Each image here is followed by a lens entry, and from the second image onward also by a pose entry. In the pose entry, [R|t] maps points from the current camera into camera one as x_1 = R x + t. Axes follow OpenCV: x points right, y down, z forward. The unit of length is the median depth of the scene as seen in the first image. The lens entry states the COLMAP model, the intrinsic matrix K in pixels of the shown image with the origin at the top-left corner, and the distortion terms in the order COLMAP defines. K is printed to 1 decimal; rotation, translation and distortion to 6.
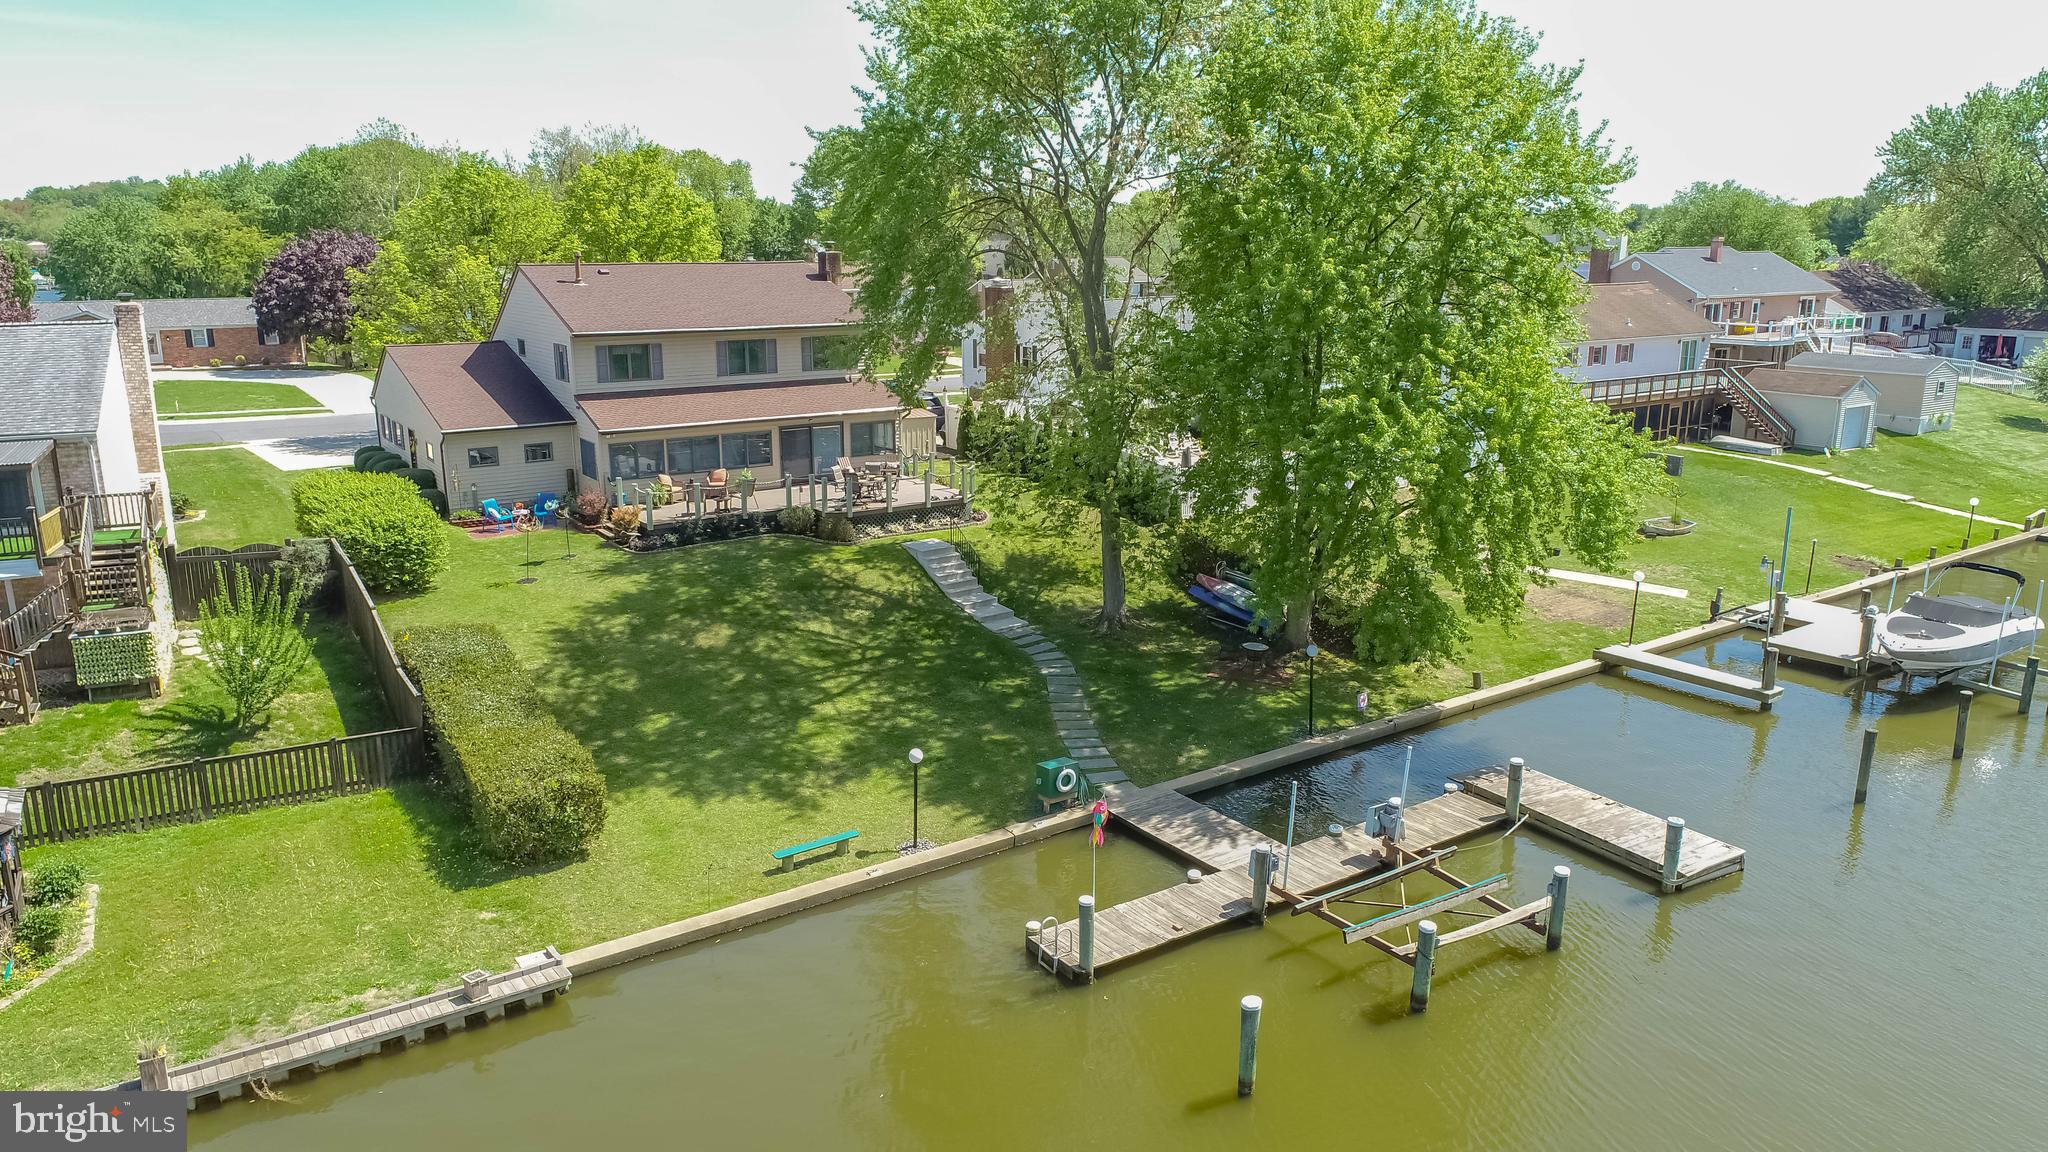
lens RADIAL K [[1393.7, 0, 1025.1], [0, 1393.7, 574.1], [0, 0, 1]] dist [-0.014481, 0.008950]
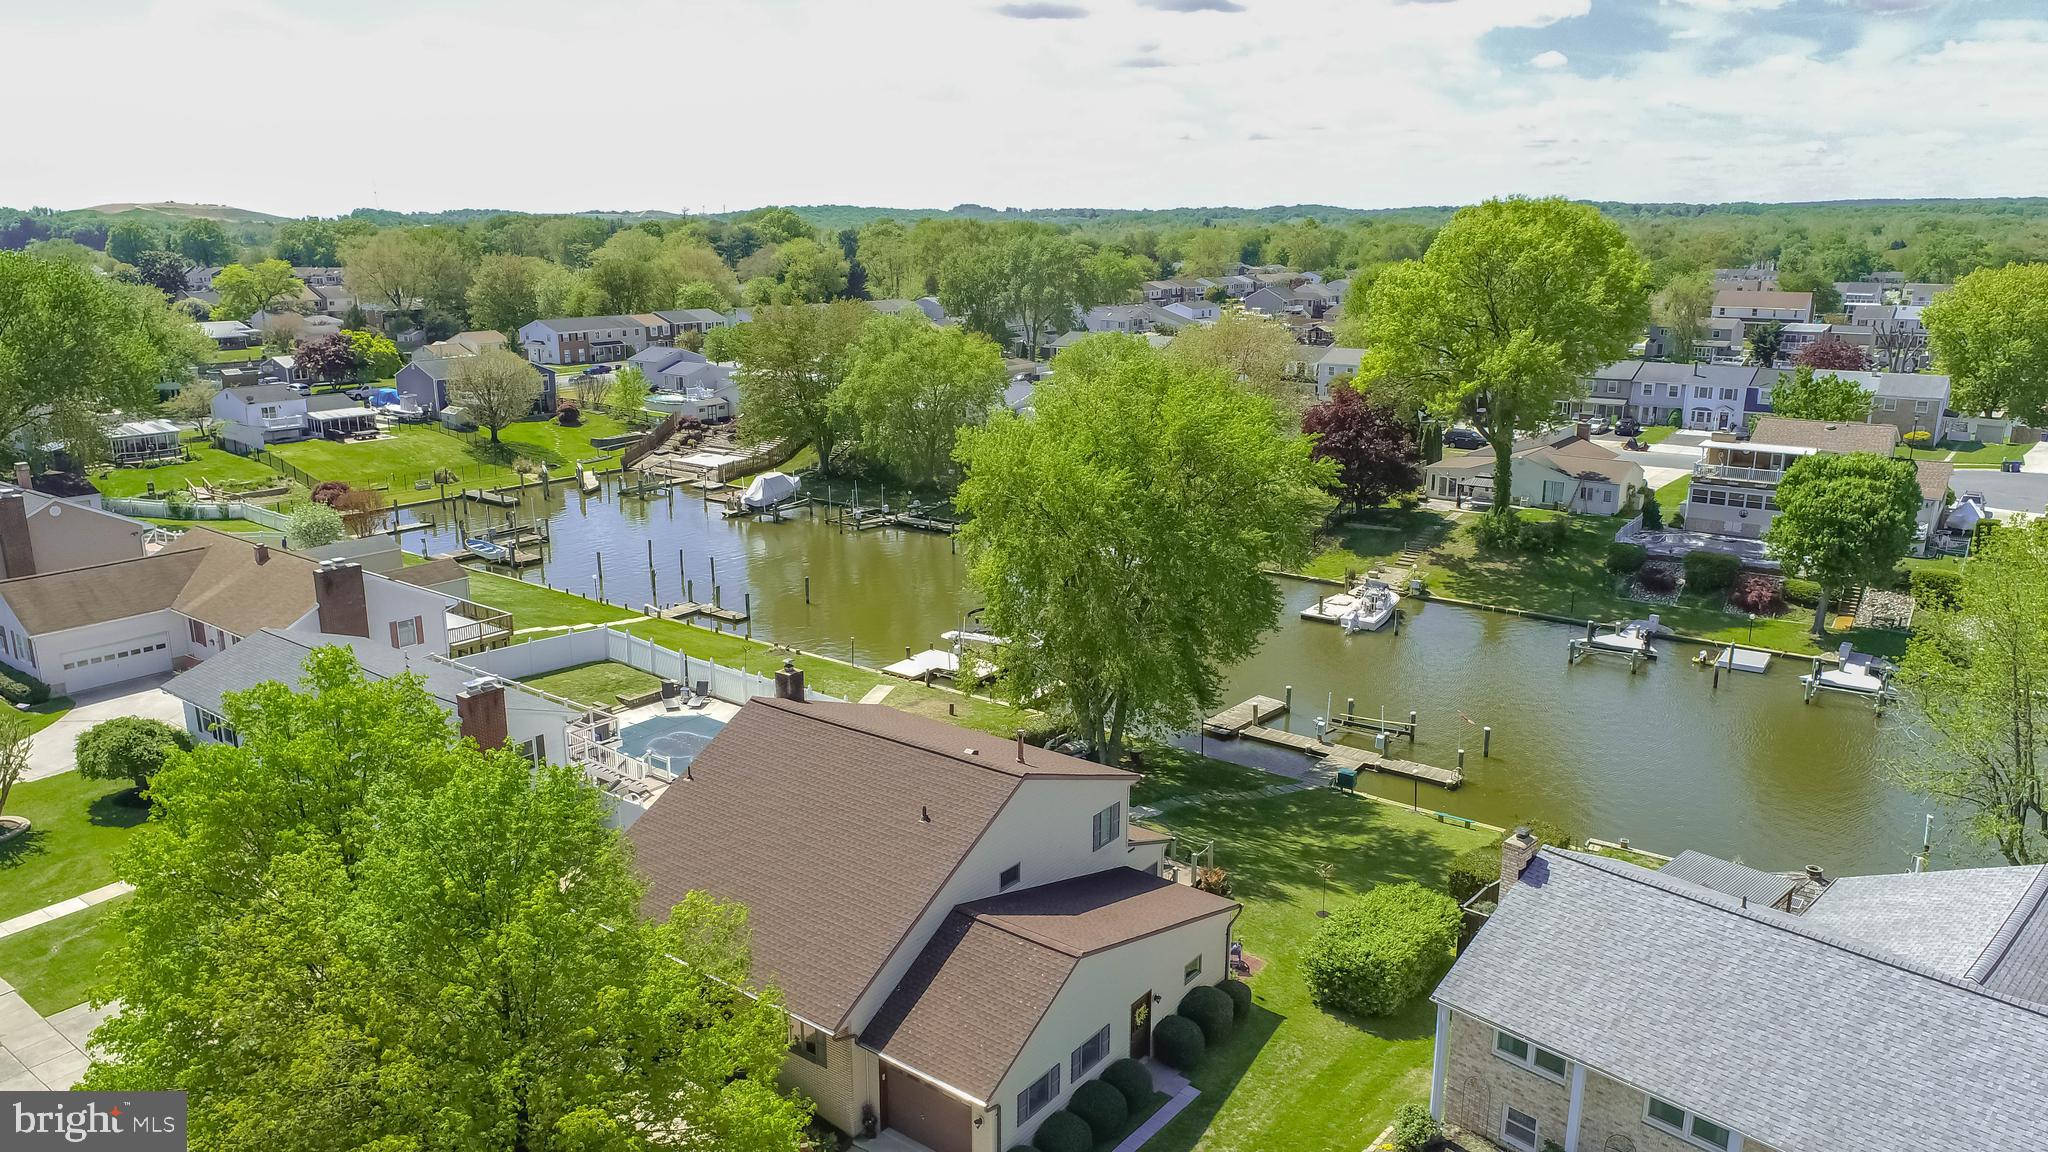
lens RADIAL K [[1393.7, 0, 1033.0], [0, 1393.7, 574.4], [0, 0, 1]] dist [-0.014481, 0.008950]
pose [[-0.318689, -0.224265, 0.920946, -1.341916], [0.228765, 0.924686, 0.304339, -0.708355], [-0.919839, 0.307670, -0.243383, 1.434844]]
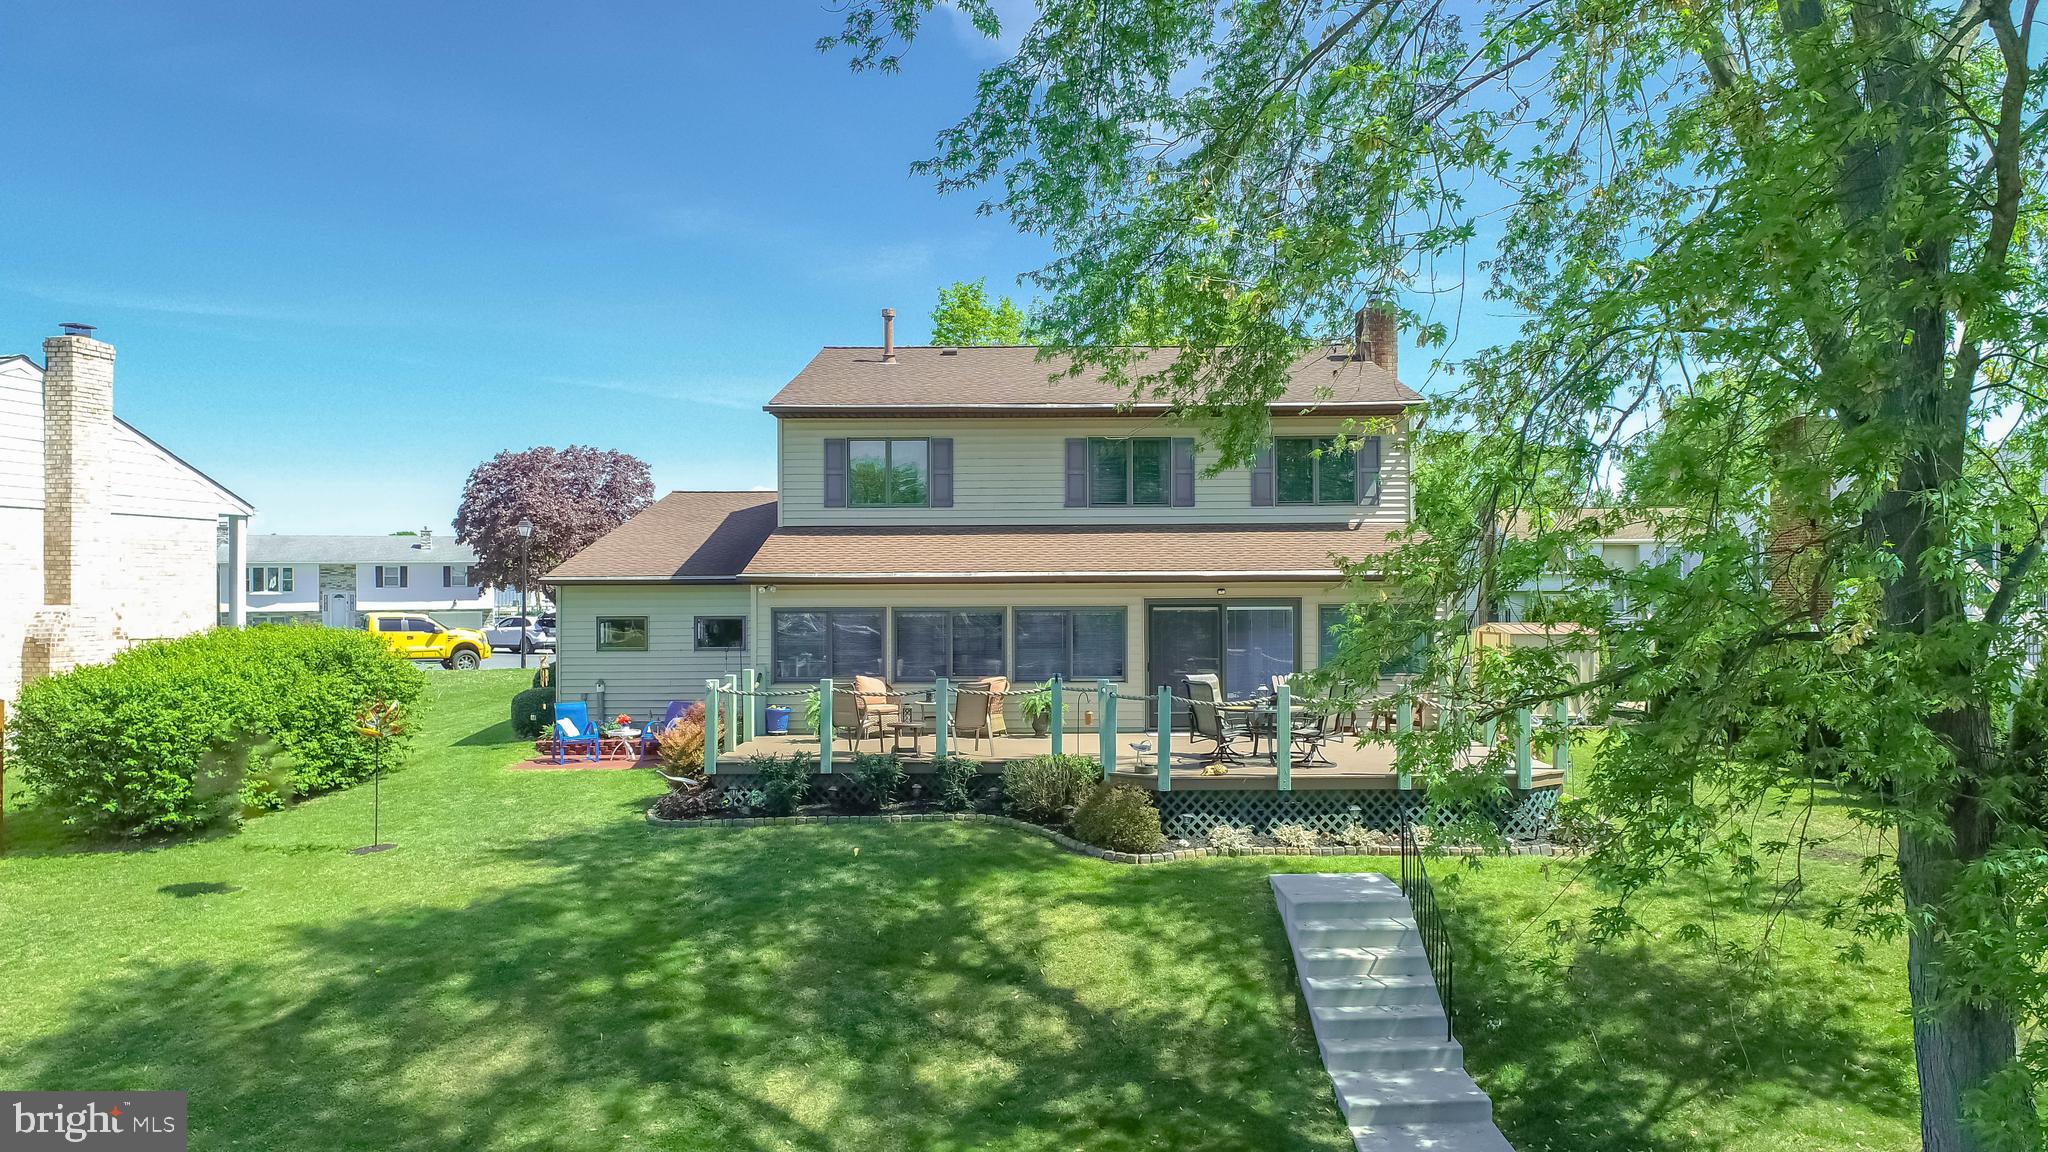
lens RADIAL K [[1393.7, 0, 1021.0], [0, 1393.7, 583.5], [0, 0, 1]] dist [-0.014481, 0.008950]
pose [[0.812483, -0.006881, -0.582944, 0.072526], [-0.132515, 0.971576, -0.196161, -0.017685], [0.567725, 0.236627, 0.788477, 0.736179]]
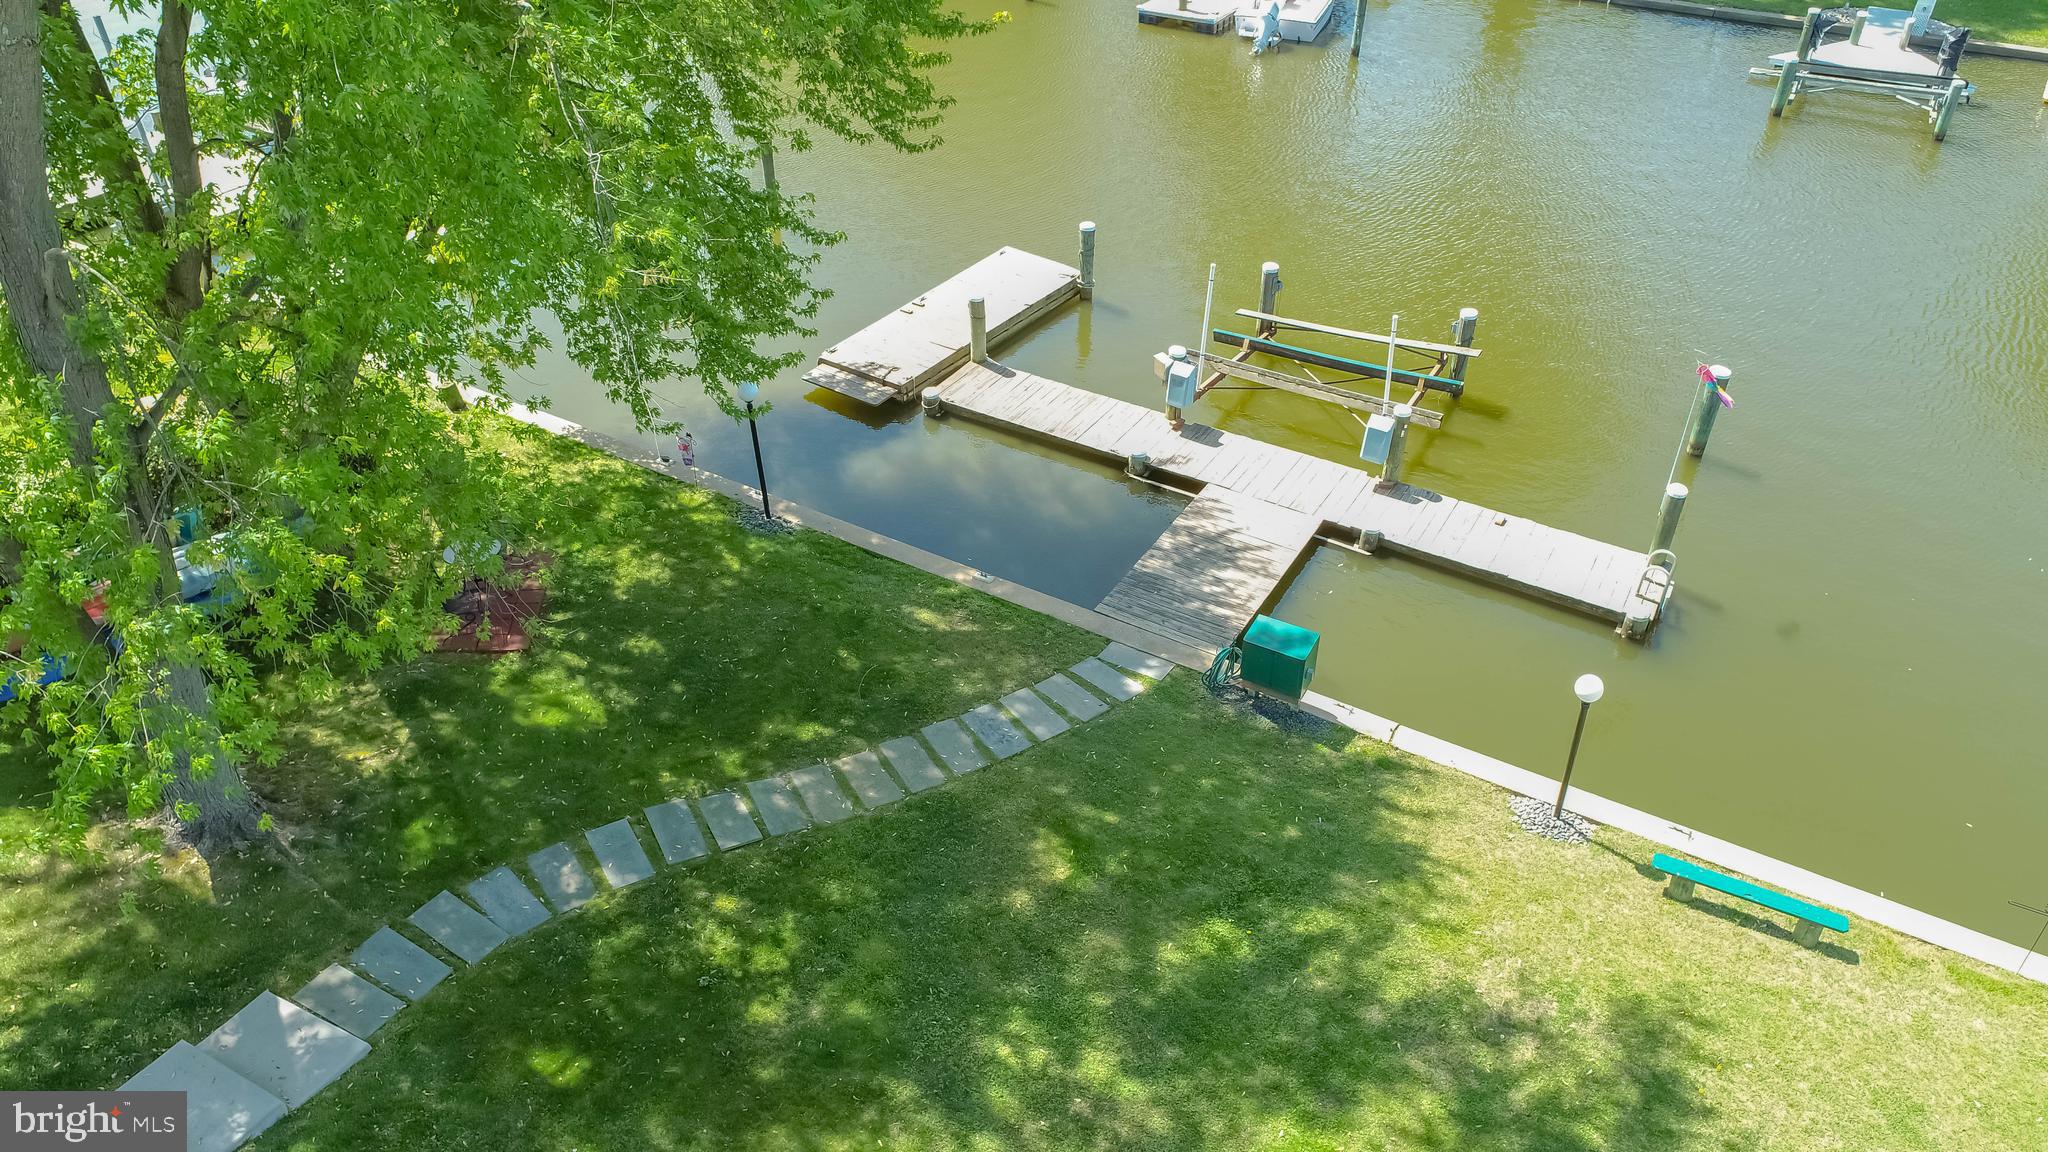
lens RADIAL K [[1393.7, 0, 1024.9], [0, 1393.7, 583.1], [0, 0, 1]] dist [-0.014481, 0.008950]
pose [[-0.414083, -0.541119, 0.731933, -0.239528], [0.217990, 0.721758, 0.656922, -0.195398], [-0.883751, 0.431574, -0.180909, 0.889409]]
